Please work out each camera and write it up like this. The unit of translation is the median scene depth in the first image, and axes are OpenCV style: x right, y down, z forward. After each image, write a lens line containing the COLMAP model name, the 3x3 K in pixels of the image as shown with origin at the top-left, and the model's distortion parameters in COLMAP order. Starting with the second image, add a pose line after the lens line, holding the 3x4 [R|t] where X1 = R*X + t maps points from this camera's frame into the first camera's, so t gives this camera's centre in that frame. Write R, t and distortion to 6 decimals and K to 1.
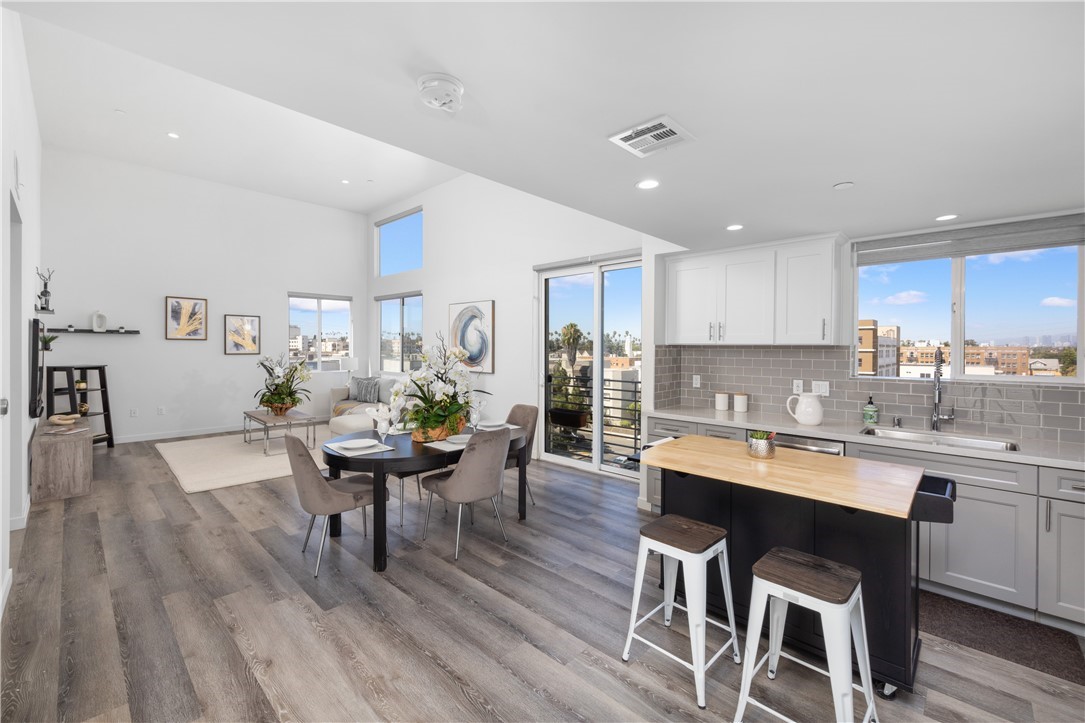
lens RADIAL K [[448.4, 0, 542.5], [0, 448.4, 354.9], [0, 0, 1]] dist [0.002208, -0.000649]
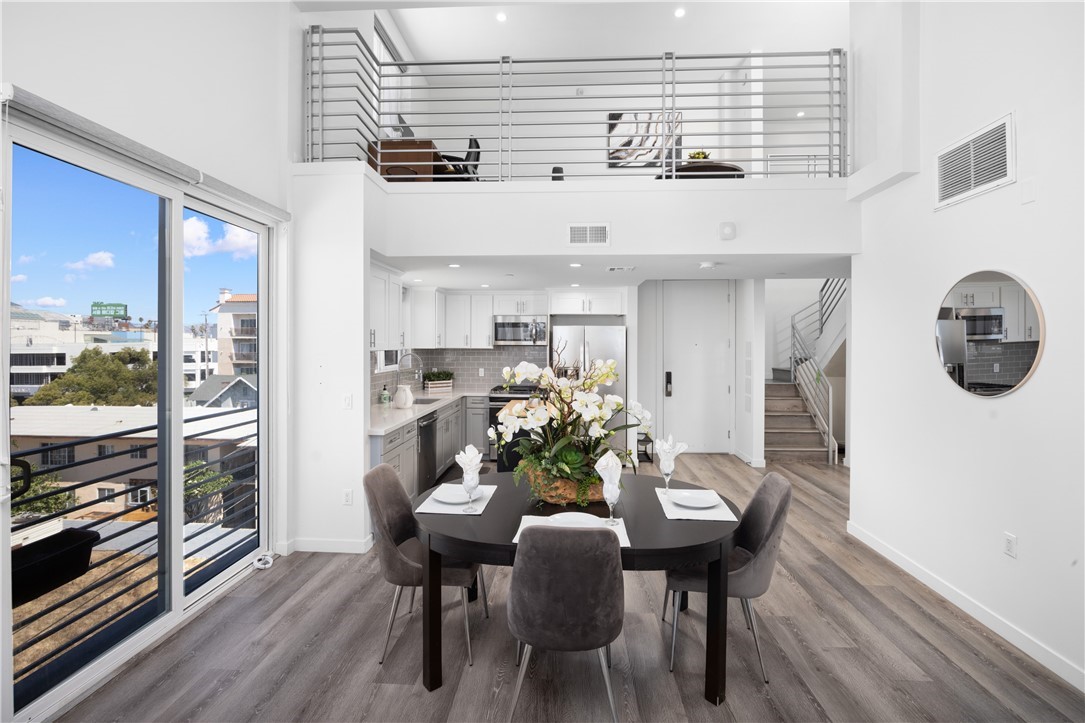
lens RADIAL K [[490.7, 0, 546.0], [0, 490.7, 348.3], [0, 0, 1]] dist [-0.013513, 0.000257]
pose [[-0.653035, -0.014849, 0.757182, -0.454486], [0.007287, 0.999638, 0.025888, -0.035602], [-0.757292, 0.022424, -0.652691, 0.904538]]
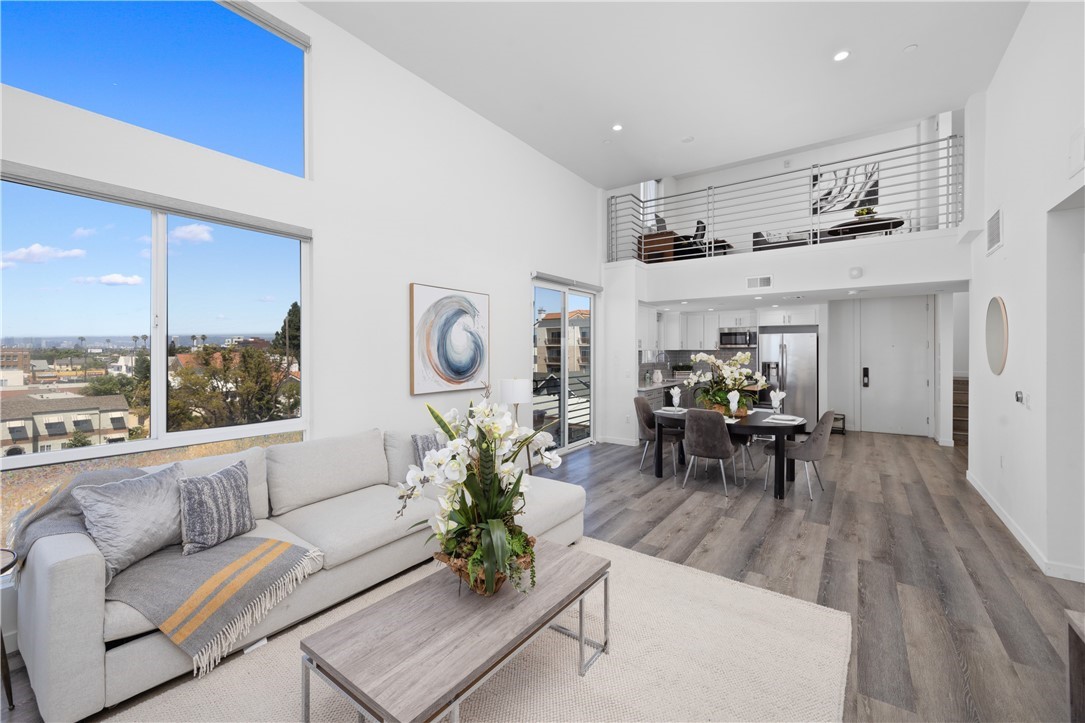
lens RADIAL K [[444.0, 0, 544.4], [0, 444.0, 354.0], [0, 0, 1]] dist [0.006752, -0.000230]
pose [[-0.144065, -0.015195, 0.989452, -0.953530], [0.019646, 0.999641, 0.018212, -0.032527], [-0.989373, 0.022063, -0.143715, 1.078492]]
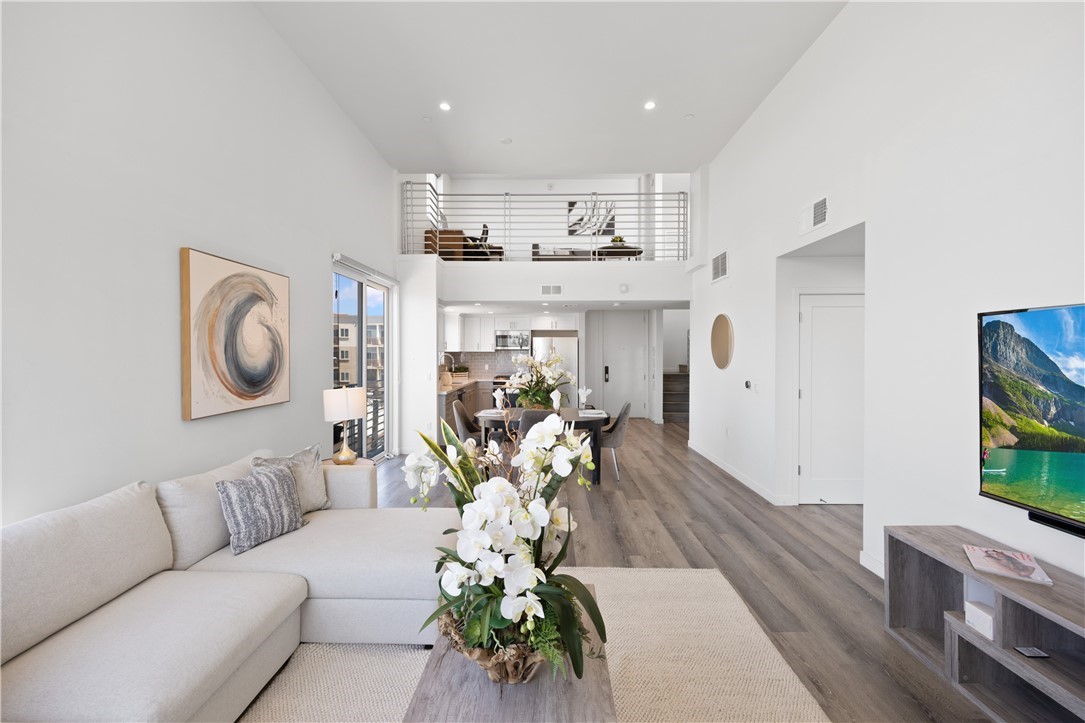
lens RADIAL K [[443.8, 0, 542.5], [0, 443.8, 361.5], [0, 0, 1]] dist [0.000908, 0.000047]
pose [[-0.679843, -0.023409, 0.732984, -0.812808], [0.009180, 0.999140, 0.040424, -0.034485], [-0.733300, 0.034210, -0.679044, 1.223385]]
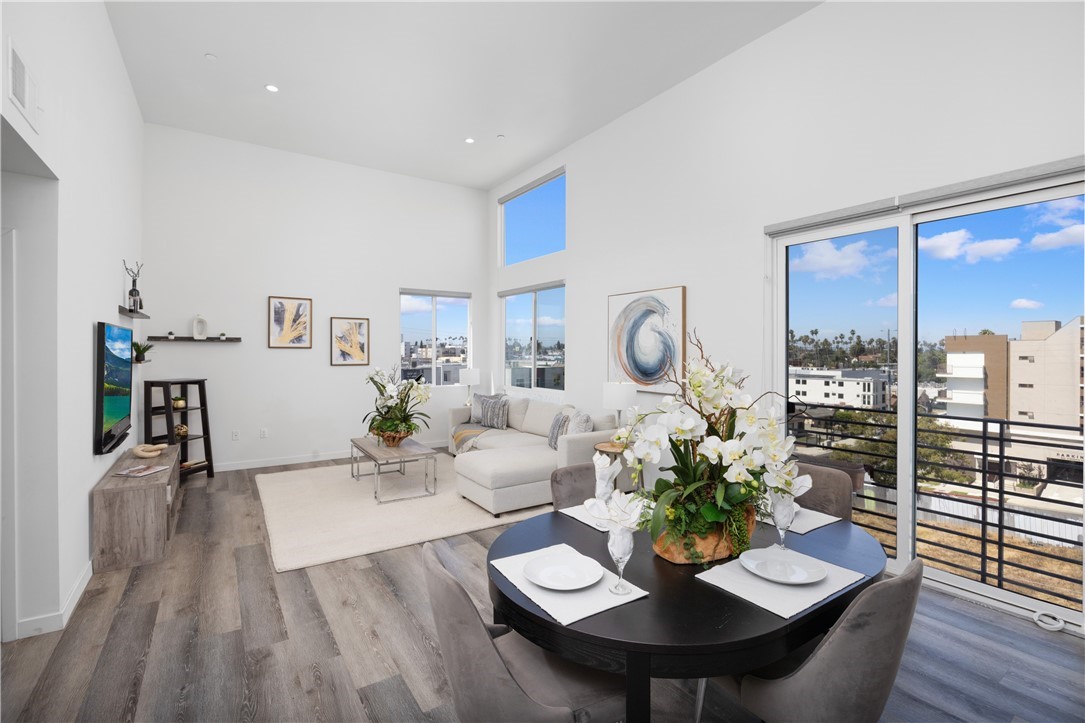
lens RADIAL K [[482.6, 0, 542.2], [0, 482.6, 358.8], [0, 0, 1]] dist [-0.018761, 0.001319]
pose [[0.977356, -0.001451, -0.211596, -0.175111], [0.000497, 0.999989, -0.004562, -0.011448], [0.211600, 0.004353, 0.977347, 0.271327]]
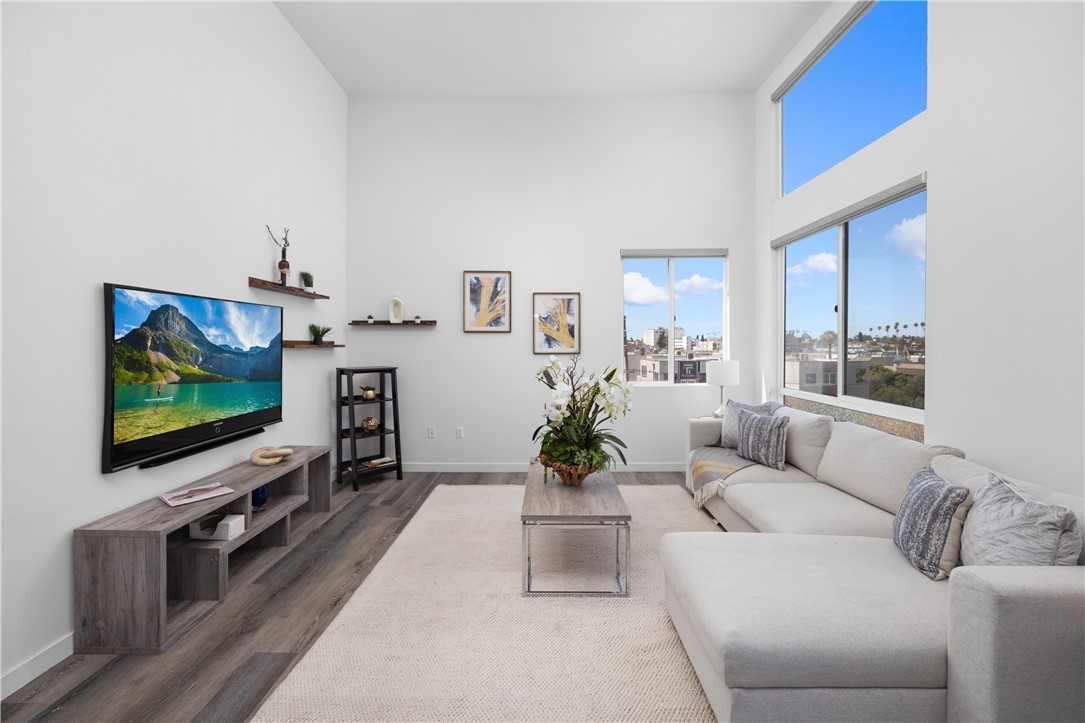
lens RADIAL K [[433.9, 0, 544.1], [0, 433.9, 347.5], [0, 0, 1]] dist [-0.003590, -0.000253]
pose [[0.689340, -0.004257, -0.724425, -0.295980], [-0.006397, 0.999908, -0.011963, -0.003391], [0.724410, 0.012881, 0.689250, 0.714534]]
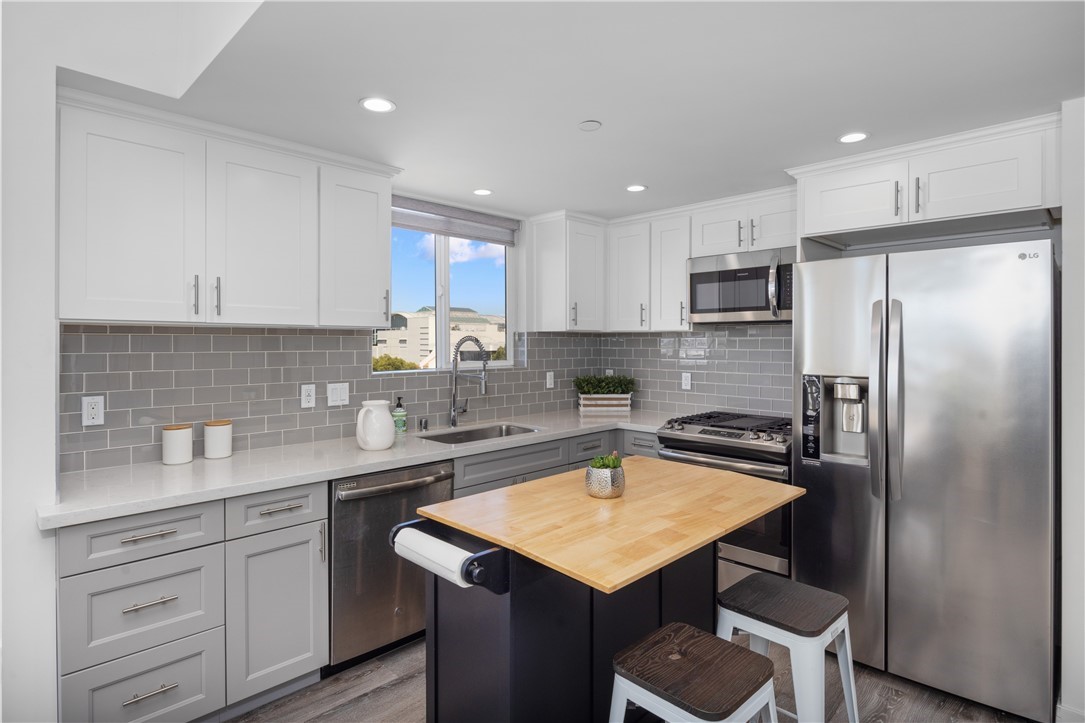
lens RADIAL K [[570.7, 0, 543.6], [0, 570.7, 345.7], [0, 0, 1]] dist [-0.002360, -0.000255]
pose [[0.017478, -0.011843, 0.999777, -0.129905], [0.019664, 0.999741, 0.011499, -0.000533], [-0.999654, 0.019459, 0.017706, 0.405132]]
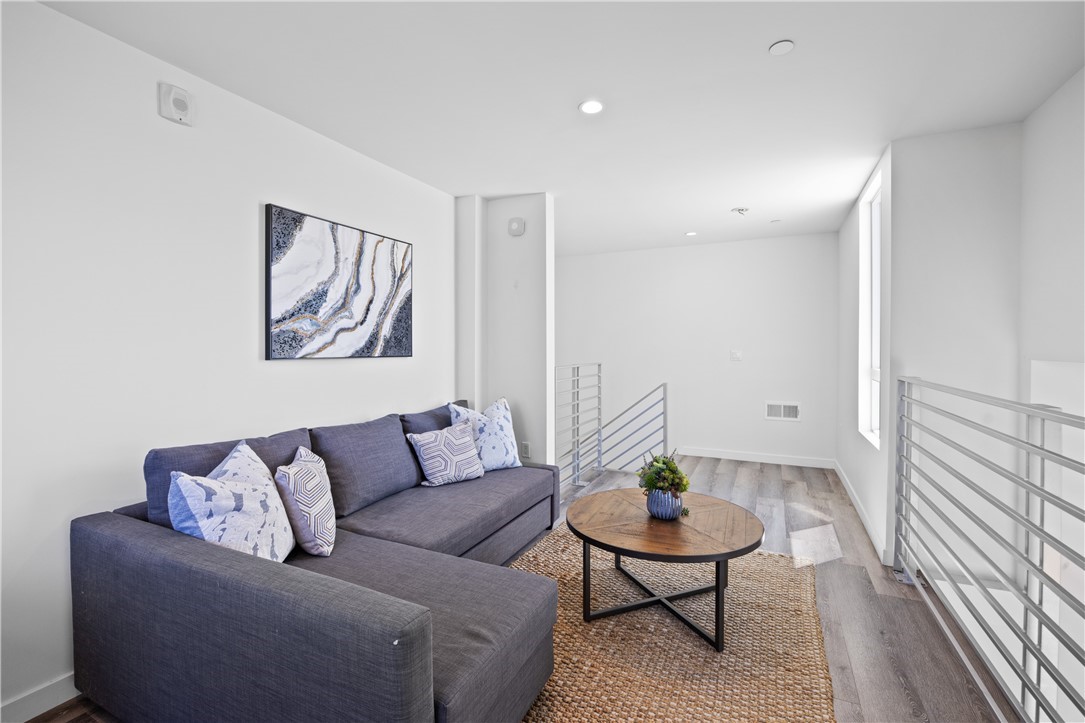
lens RADIAL K [[468.8, 0, 542.1], [0, 468.8, 345.3], [0, 0, 1]] dist [-0.015241, 0.000196]
pose [[-0.951259, -0.009326, -0.308253, 0.237133], [-0.015479, 0.999727, 0.017520, -0.454978], [0.308006, 0.021437, -0.951143, 0.461040]]
